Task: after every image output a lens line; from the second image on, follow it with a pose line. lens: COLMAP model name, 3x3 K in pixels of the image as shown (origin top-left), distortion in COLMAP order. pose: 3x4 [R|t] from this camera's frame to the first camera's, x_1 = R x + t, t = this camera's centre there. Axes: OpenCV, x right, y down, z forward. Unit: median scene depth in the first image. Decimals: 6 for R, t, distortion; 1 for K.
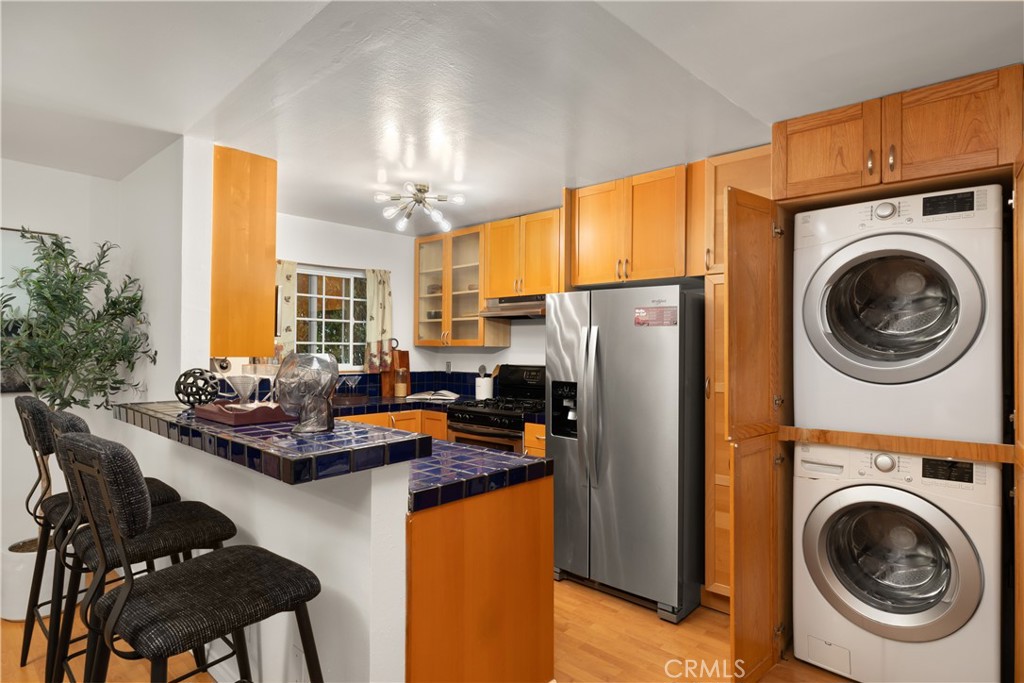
lens RADIAL K [[544.3, 0, 512.0], [0, 544.3, 341.5], [0, 0, 1]] dist [-0.002376, -0.001013]
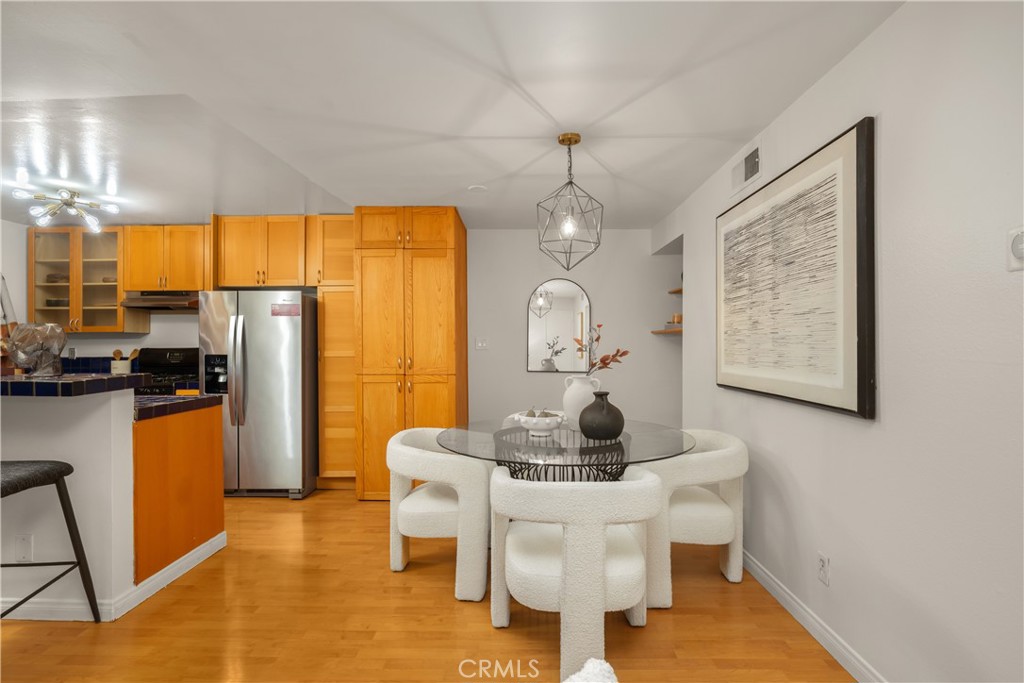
lens RADIAL K [[481.5, 0, 512.0], [0, 481.5, 341.5], [0, 0, 1]] dist [-0.002274, -0.000215]
pose [[0.752098, -0.008011, 0.659003, -0.140153], [0.003753, 0.999962, 0.007872, 0.031443], [-0.659041, -0.003448, 0.752099, -0.414129]]
